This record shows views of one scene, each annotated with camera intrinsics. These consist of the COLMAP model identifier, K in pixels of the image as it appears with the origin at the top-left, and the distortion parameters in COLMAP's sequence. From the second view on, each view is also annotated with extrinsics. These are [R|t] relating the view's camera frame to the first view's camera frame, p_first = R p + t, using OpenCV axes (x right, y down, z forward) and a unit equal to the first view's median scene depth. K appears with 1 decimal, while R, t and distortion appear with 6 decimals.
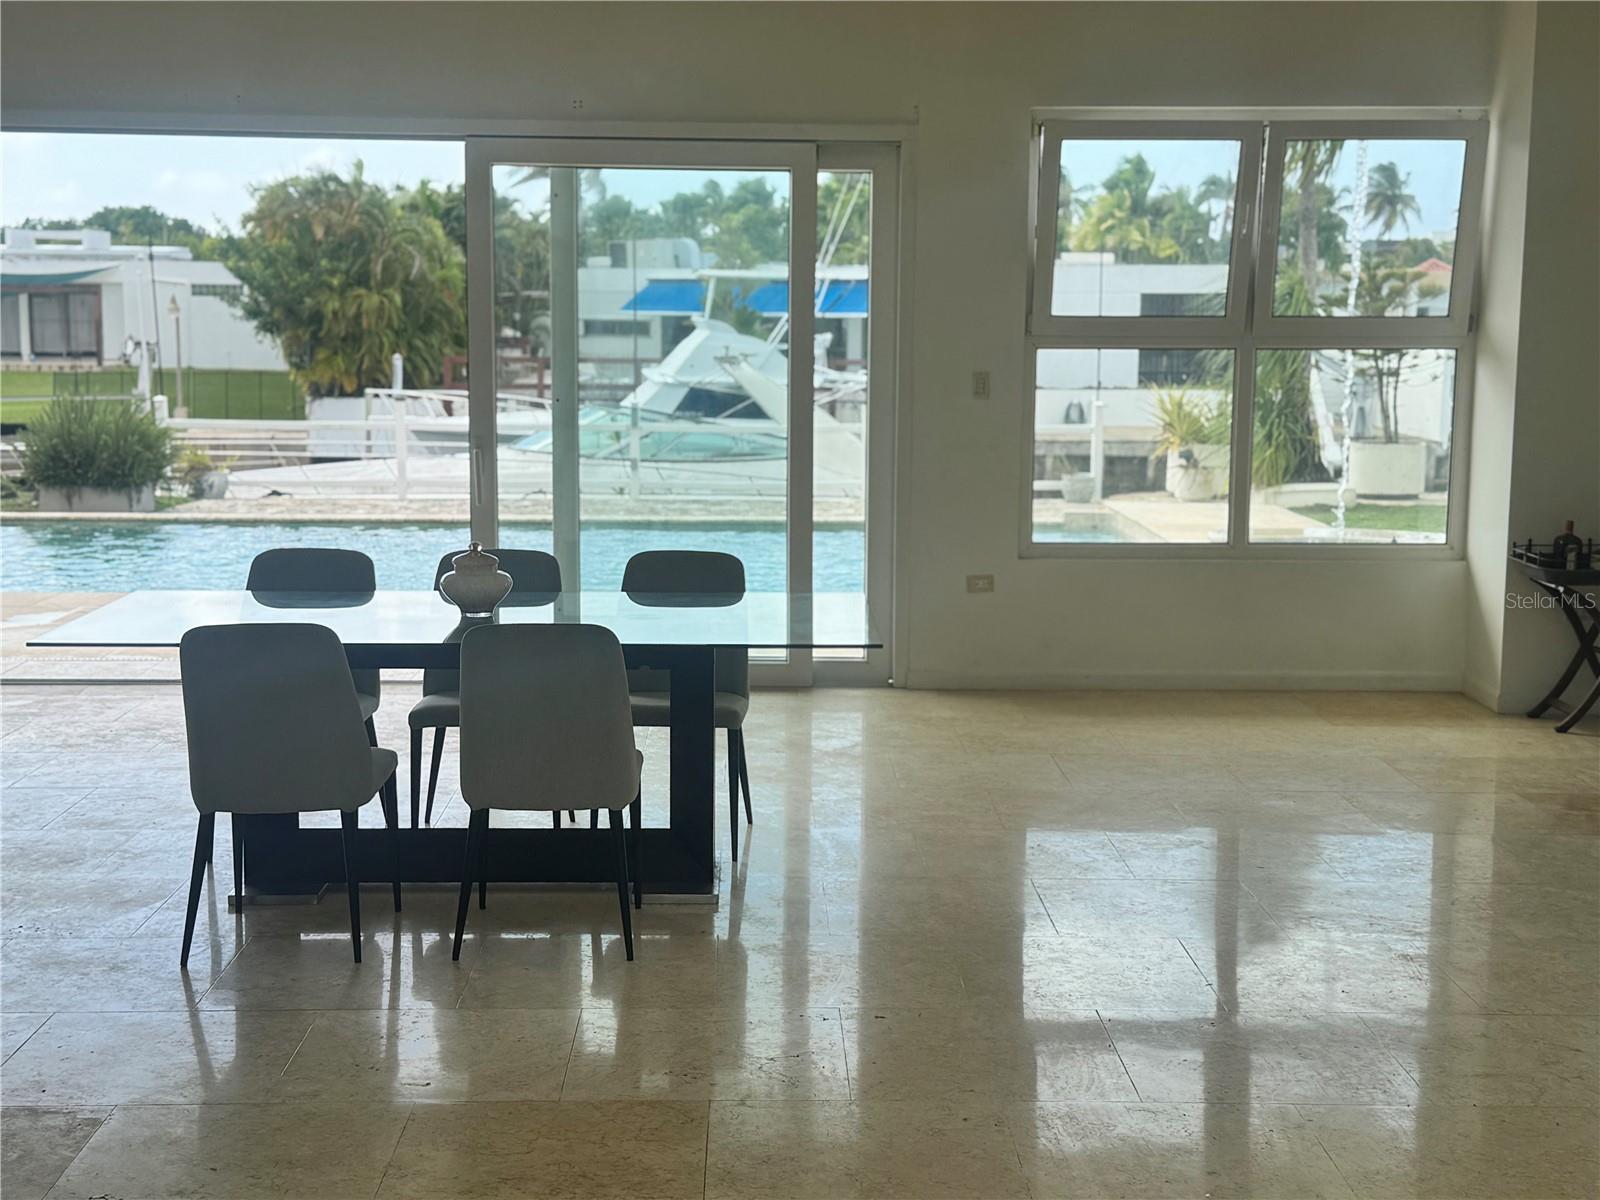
lens RADIAL K [[2205.2, 0, 800.0], [0, 2205.2, 600.0], [0, 0, 1]] dist [0.119814, -0.018784]
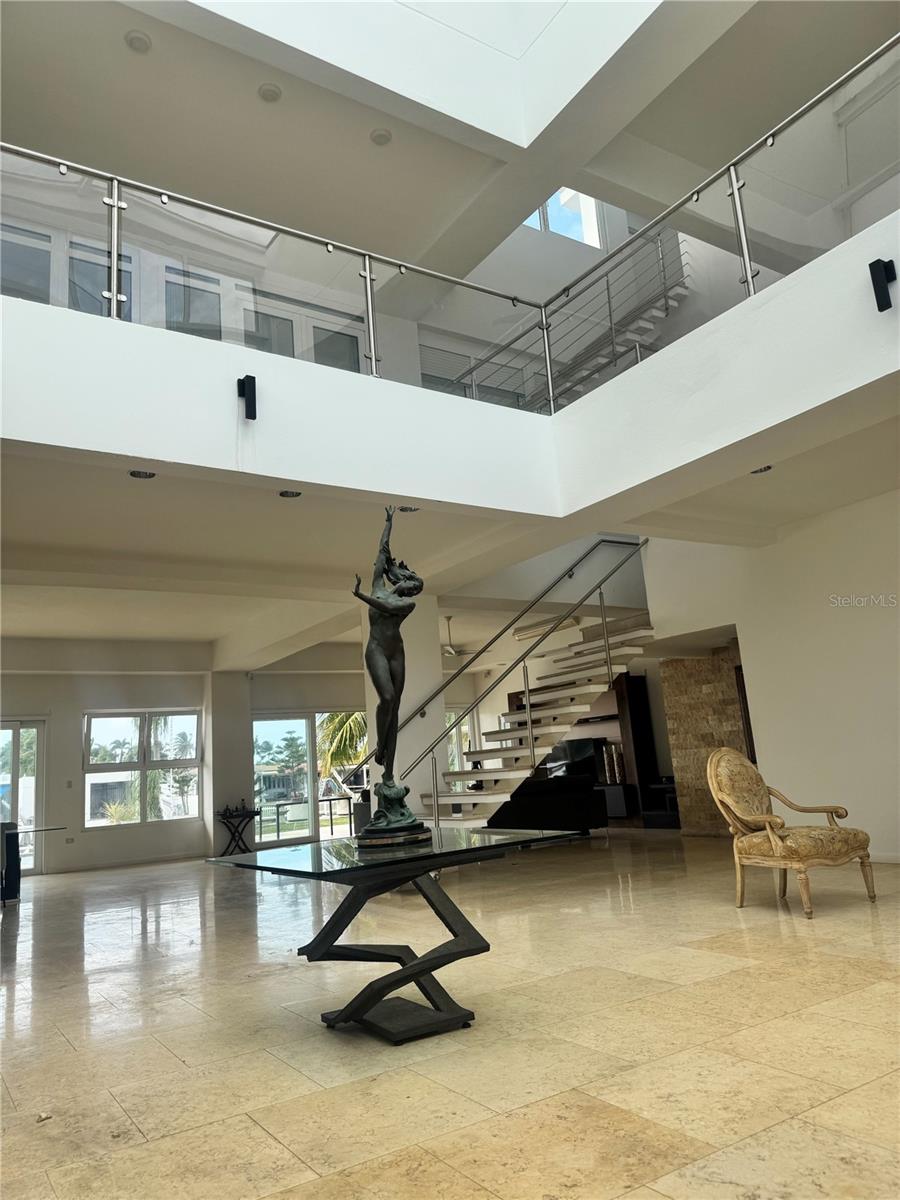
lens RADIAL K [[840.9, 0, 445.1], [0, 840.9, 597.9], [0, 0, 1]] dist [0.064536, -0.080670]
pose [[0.851967, 0.035885, 0.522364, -0.044786], [0.145982, 0.941809, -0.302795, 0.042963], [-0.502833, 0.334227, 0.797152, -0.179878]]
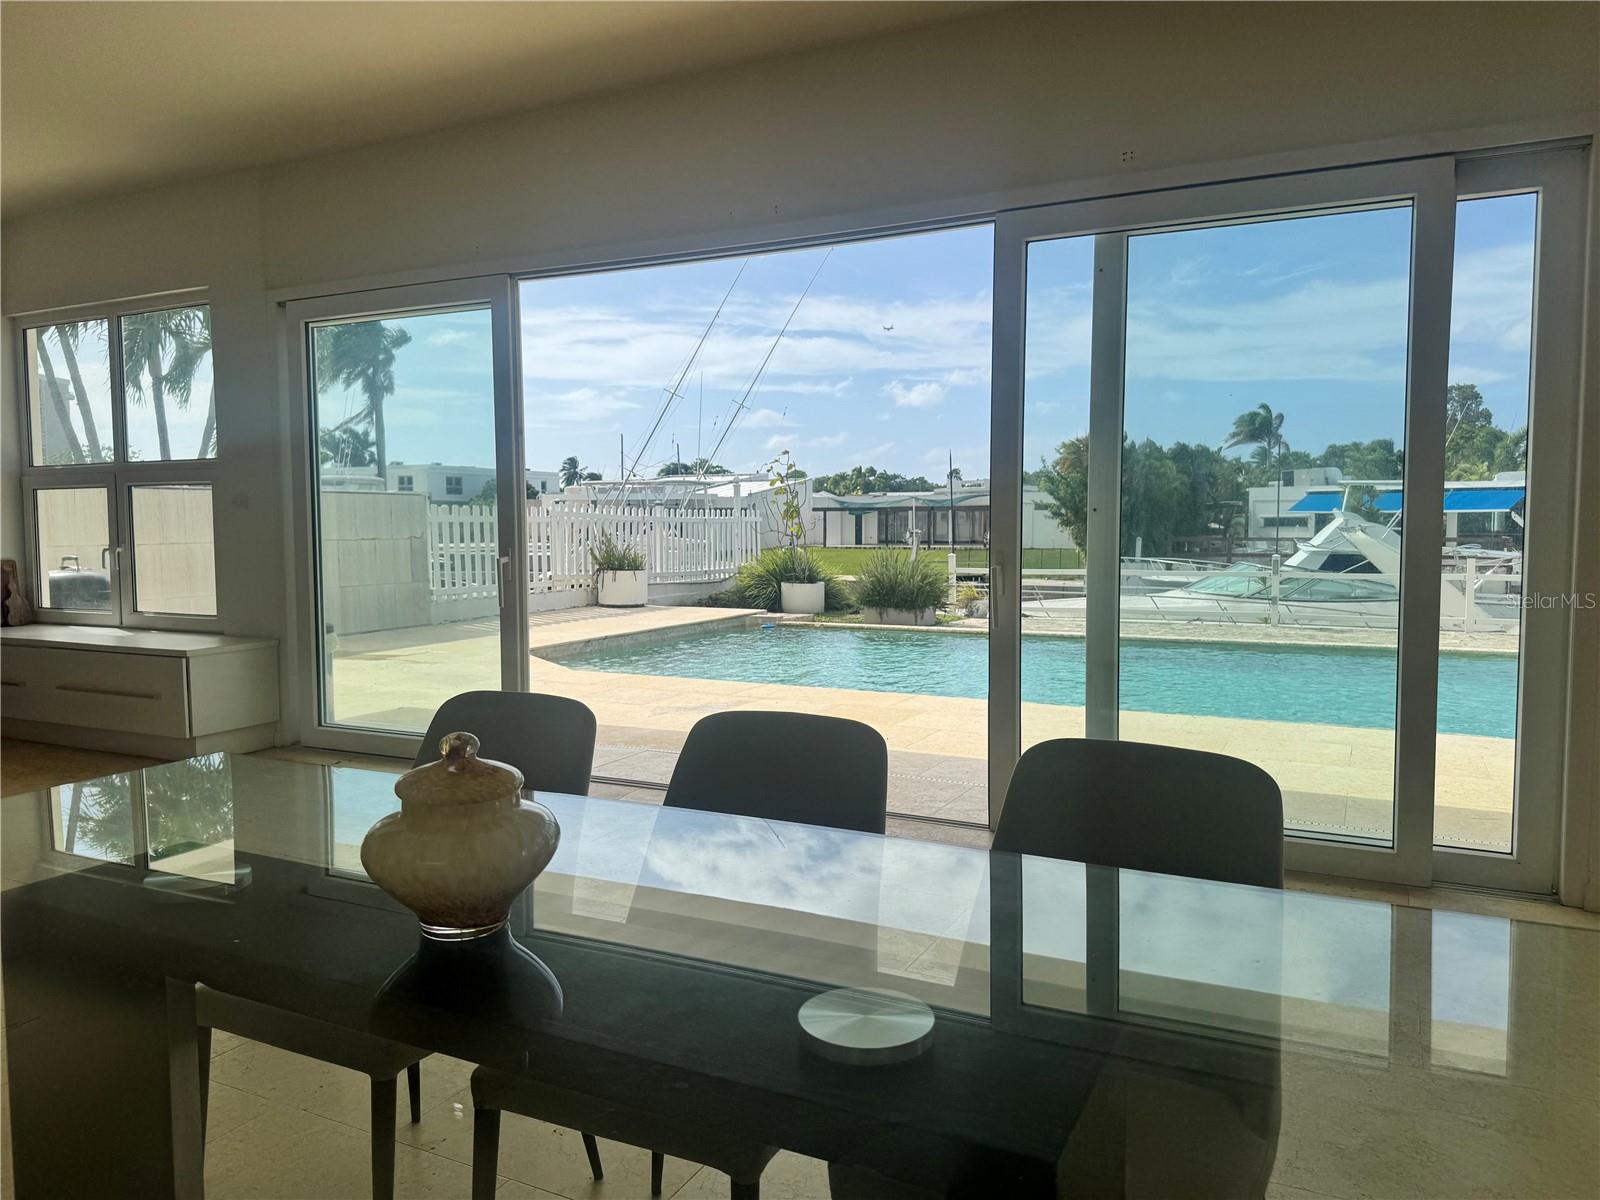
lens RADIAL K [[1176.0, 0, 800.0], [0, 1176.0, 600.0], [0, 0, 1]] dist [-0.001255, -0.050670]
pose [[0.887170, 0.019040, -0.461050, -0.002346], [-0.049355, 0.997332, -0.053784, -0.008528], [0.458796, 0.070471, 0.885743, 0.227773]]
